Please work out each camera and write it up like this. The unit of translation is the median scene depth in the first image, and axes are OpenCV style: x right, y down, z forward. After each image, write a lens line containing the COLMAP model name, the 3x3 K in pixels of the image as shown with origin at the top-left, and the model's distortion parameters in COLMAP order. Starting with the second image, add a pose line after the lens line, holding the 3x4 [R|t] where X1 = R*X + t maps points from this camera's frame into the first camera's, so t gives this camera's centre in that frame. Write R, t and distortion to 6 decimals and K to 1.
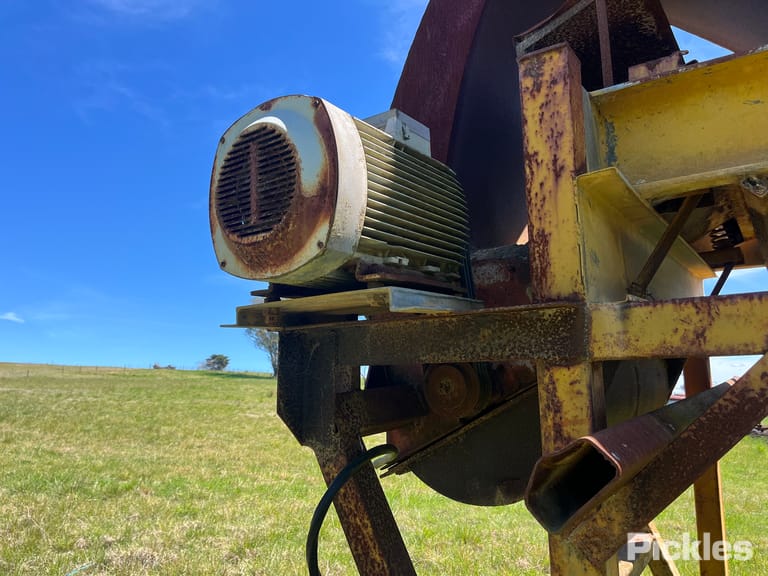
lens RADIAL K [[578.3, 0, 378.8], [0, 578.3, 290.9], [0, 0, 1]] dist [0.059573, -0.091577]
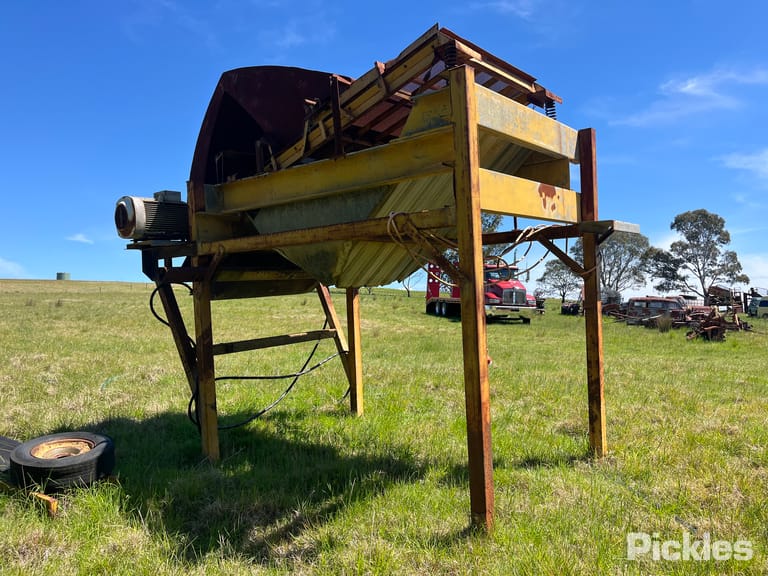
lens RADIAL K [[578.3, 0, 391.0], [0, 578.3, 287.5], [0, 0, 1]] dist [0.059573, -0.091577]
pose [[0.996921, -0.016443, -0.076668, 0.091759], [0.027124, 0.989719, 0.140433, -0.009429], [0.073571, -0.142080, 0.987117, -0.140040]]
